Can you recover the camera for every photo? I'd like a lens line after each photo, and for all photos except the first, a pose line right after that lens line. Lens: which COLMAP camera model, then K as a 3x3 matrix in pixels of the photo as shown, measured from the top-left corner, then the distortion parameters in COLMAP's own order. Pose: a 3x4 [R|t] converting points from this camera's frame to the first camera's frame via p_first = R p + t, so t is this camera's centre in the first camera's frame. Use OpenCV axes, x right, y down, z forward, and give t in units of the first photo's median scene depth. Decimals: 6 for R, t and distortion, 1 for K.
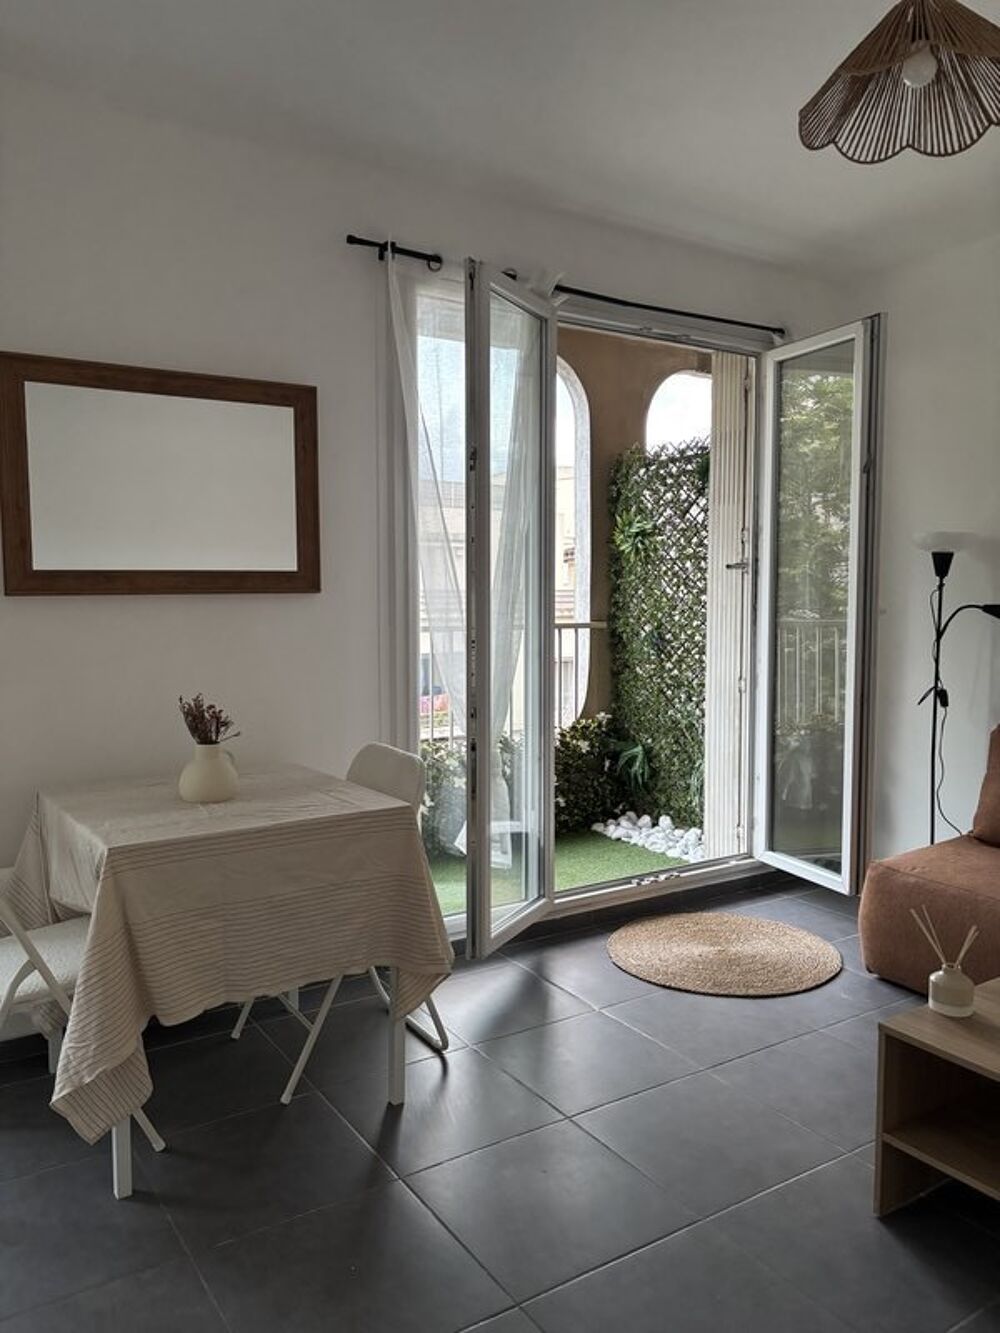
lens RADIAL K [[986.1, 0, 496.4], [0, 986.1, 653.8], [0, 0, 1]] dist [0.061389, -0.089784]
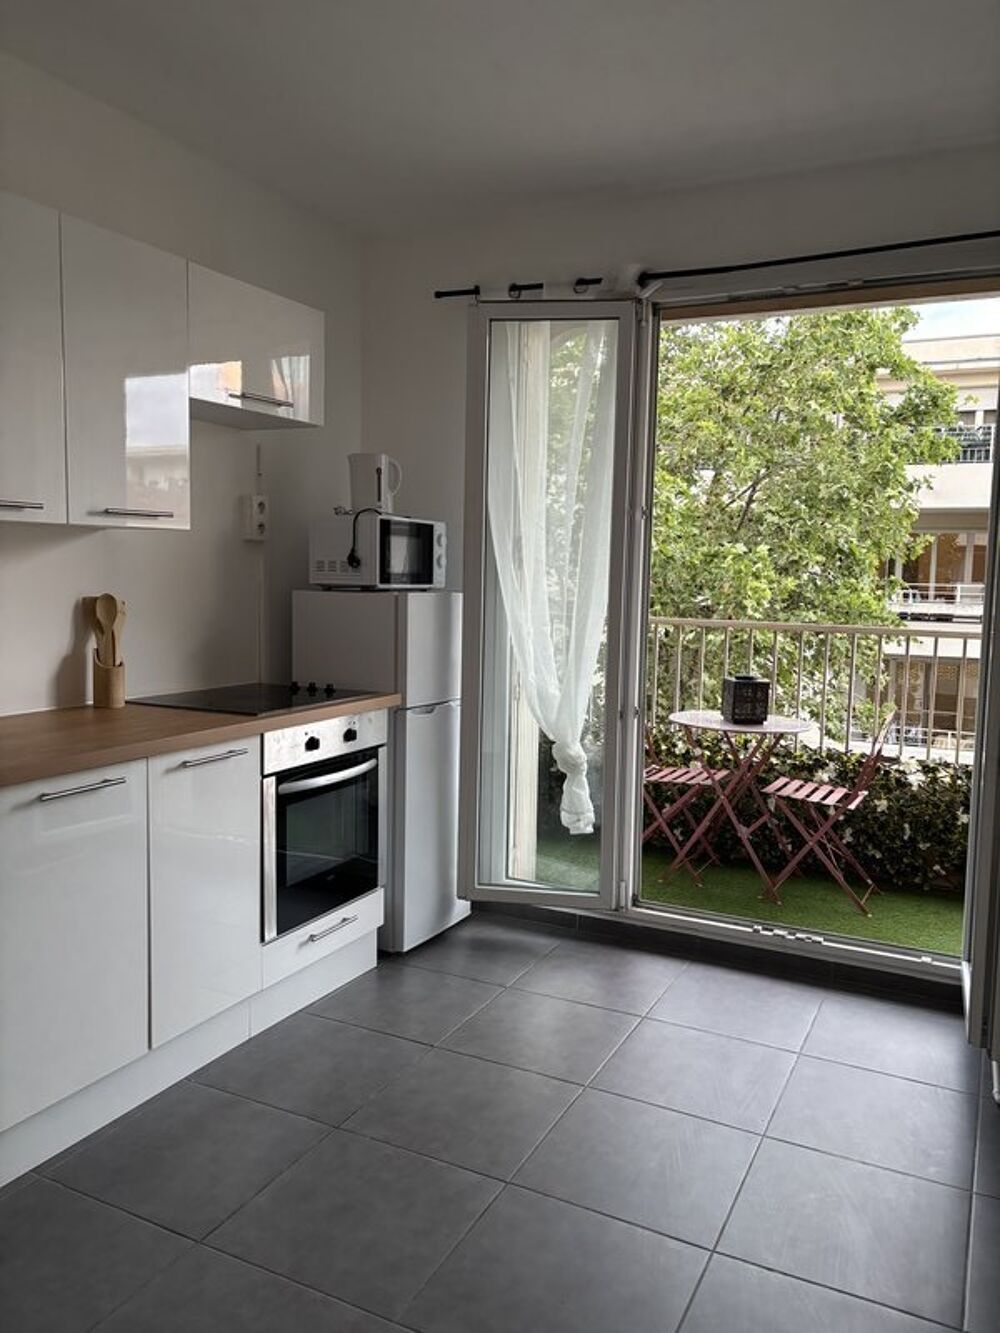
lens RADIAL K [[993.3, 0, 500.0], [0, 993.3, 666.5], [0, 0, 1]] dist [0.005069, -0.055271]
pose [[0.517398, 0.100522, -0.849820, 0.595651], [-0.079786, 0.994418, 0.069050, -0.033469], [0.852017, 0.032077, 0.522530, 0.273056]]
